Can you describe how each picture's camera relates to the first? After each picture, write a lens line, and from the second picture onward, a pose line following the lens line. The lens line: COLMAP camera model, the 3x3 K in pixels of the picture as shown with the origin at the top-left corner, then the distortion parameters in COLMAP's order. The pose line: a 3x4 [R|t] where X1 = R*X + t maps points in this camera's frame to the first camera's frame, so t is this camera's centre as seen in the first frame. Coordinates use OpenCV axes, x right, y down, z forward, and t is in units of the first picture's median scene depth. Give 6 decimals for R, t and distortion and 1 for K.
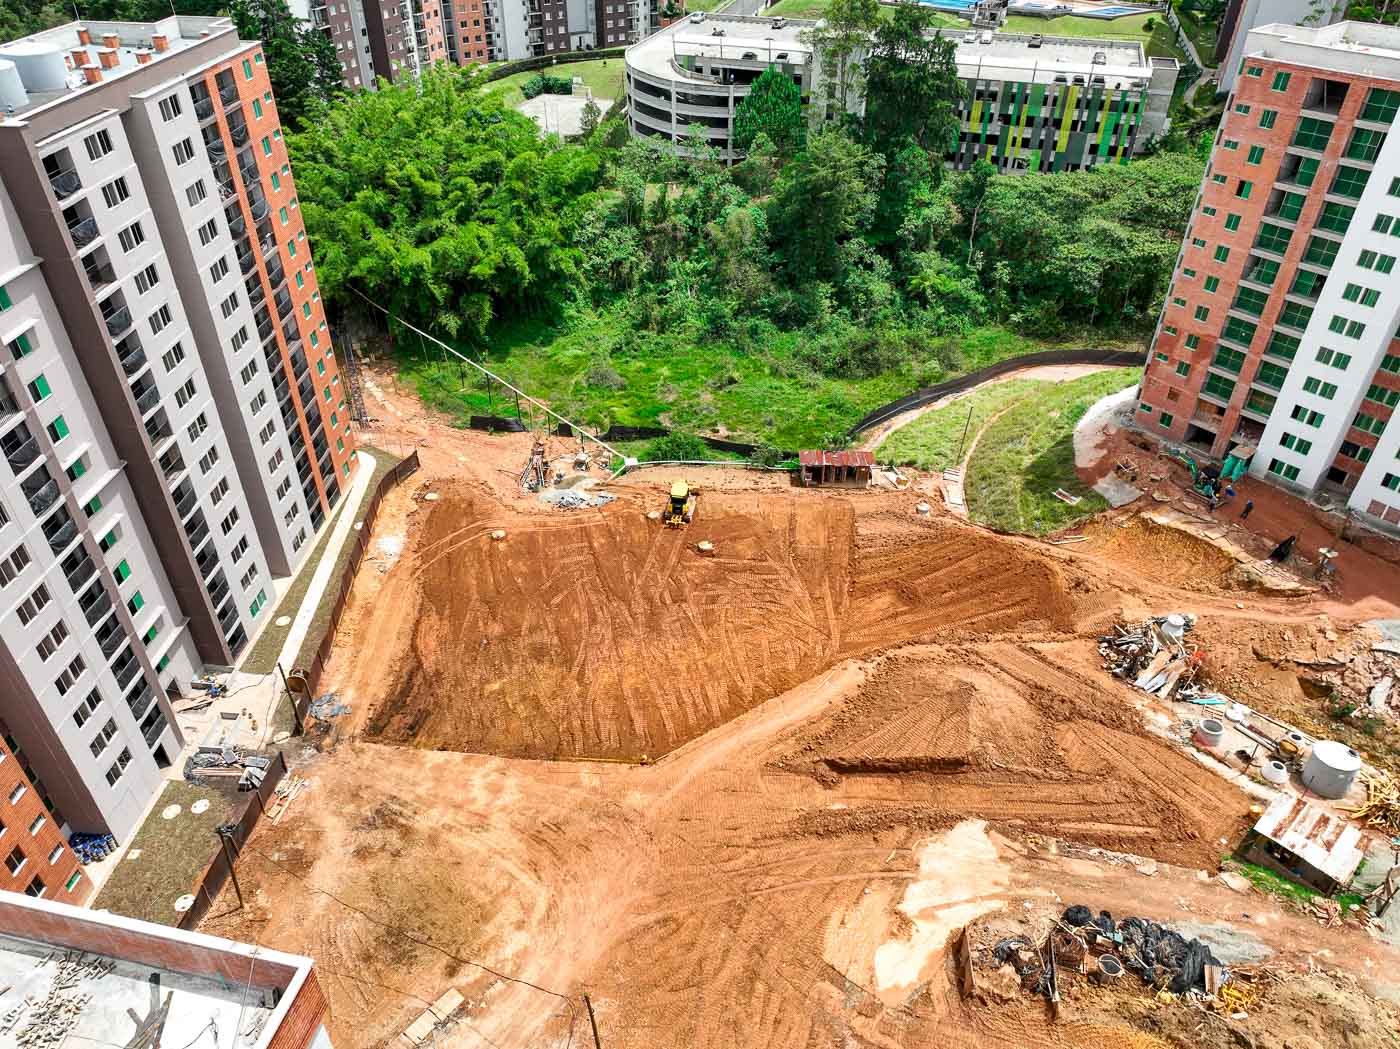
lens RADIAL K [[986.0, 0, 697.8], [0, 986.0, 523.1], [0, 0, 1]] dist [-0.002253, 0.015430]
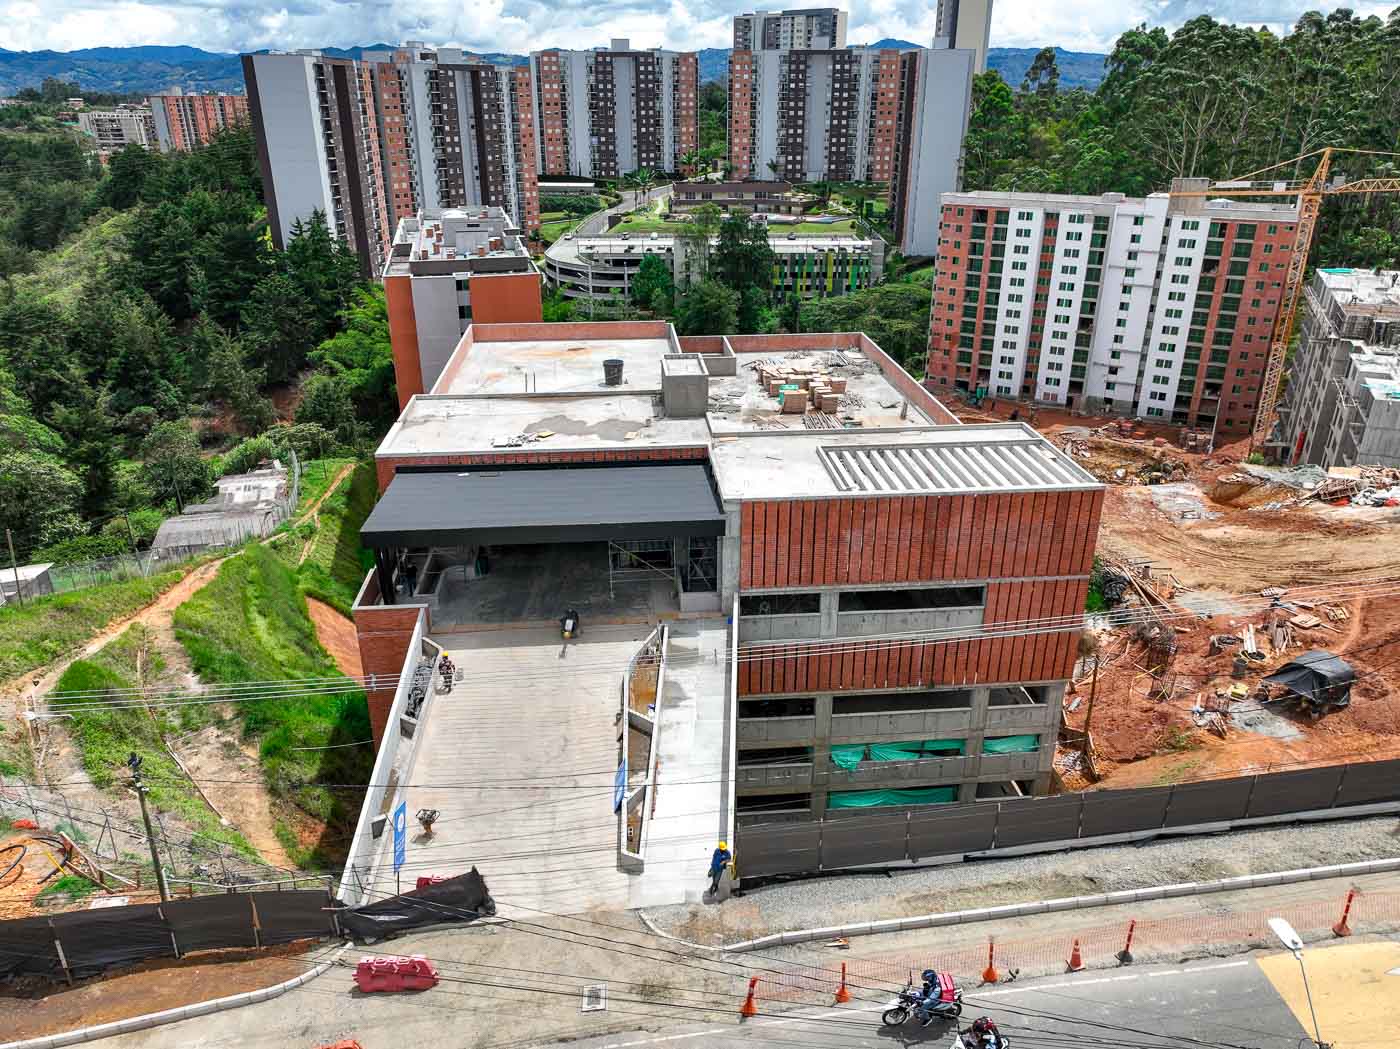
lens RADIAL K [[986.0, 0, 698.0], [0, 986.0, 520.3], [0, 0, 1]] dist [-0.002253, 0.015430]
pose [[0.952687, -0.128421, 0.275491, -0.605457], [0.188805, 0.960324, -0.205258, 0.505678], [-0.238201, 0.247561, 0.939135, -0.698135]]
